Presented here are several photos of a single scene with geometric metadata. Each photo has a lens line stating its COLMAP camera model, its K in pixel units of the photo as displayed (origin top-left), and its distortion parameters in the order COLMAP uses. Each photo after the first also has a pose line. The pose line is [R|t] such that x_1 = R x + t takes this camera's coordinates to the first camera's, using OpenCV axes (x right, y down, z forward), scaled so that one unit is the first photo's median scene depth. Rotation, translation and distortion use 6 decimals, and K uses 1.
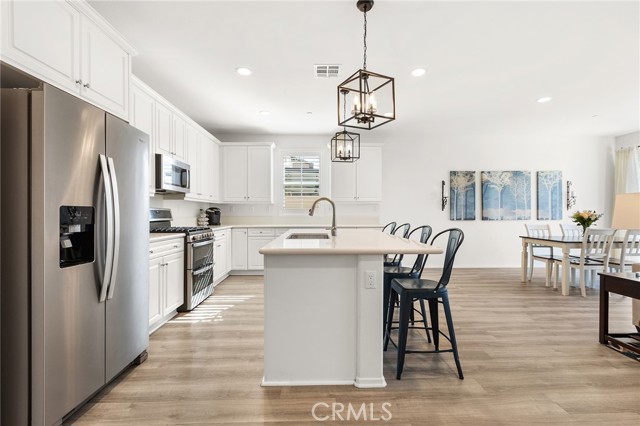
lens RADIAL K [[293.3, 0, 322.7], [0, 293.3, 213.4], [0, 0, 1]] dist [-0.000702, 0.001023]
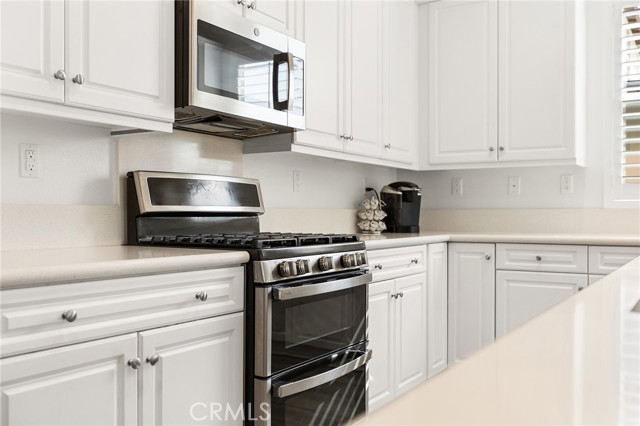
lens RADIAL K [[626.3, 0, 323.5], [0, 626.3, 214.3], [0, 0, 1]] dist [0.017400, 0.000000]
pose [[0.836829, 0.006714, -0.547423, -0.048609], [-0.006268, 0.999977, 0.002683, 0.021133], [0.547428, 0.001187, 0.836852, 0.389902]]
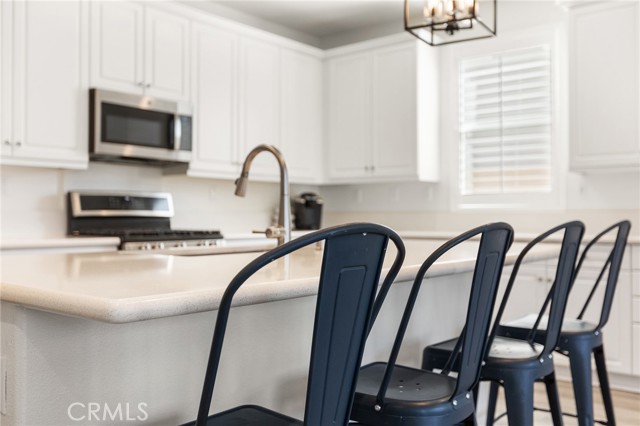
lens RADIAL K [[626.3, 0, 319.5], [0, 626.3, 214.5], [0, 0, 1]] dist [0.017400, 0.000000]
pose [[0.736303, -0.001683, -0.676650, 0.386654], [-0.002254, 0.999985, -0.004941, 0.024049], [0.676648, 0.005163, 0.736289, 0.329400]]
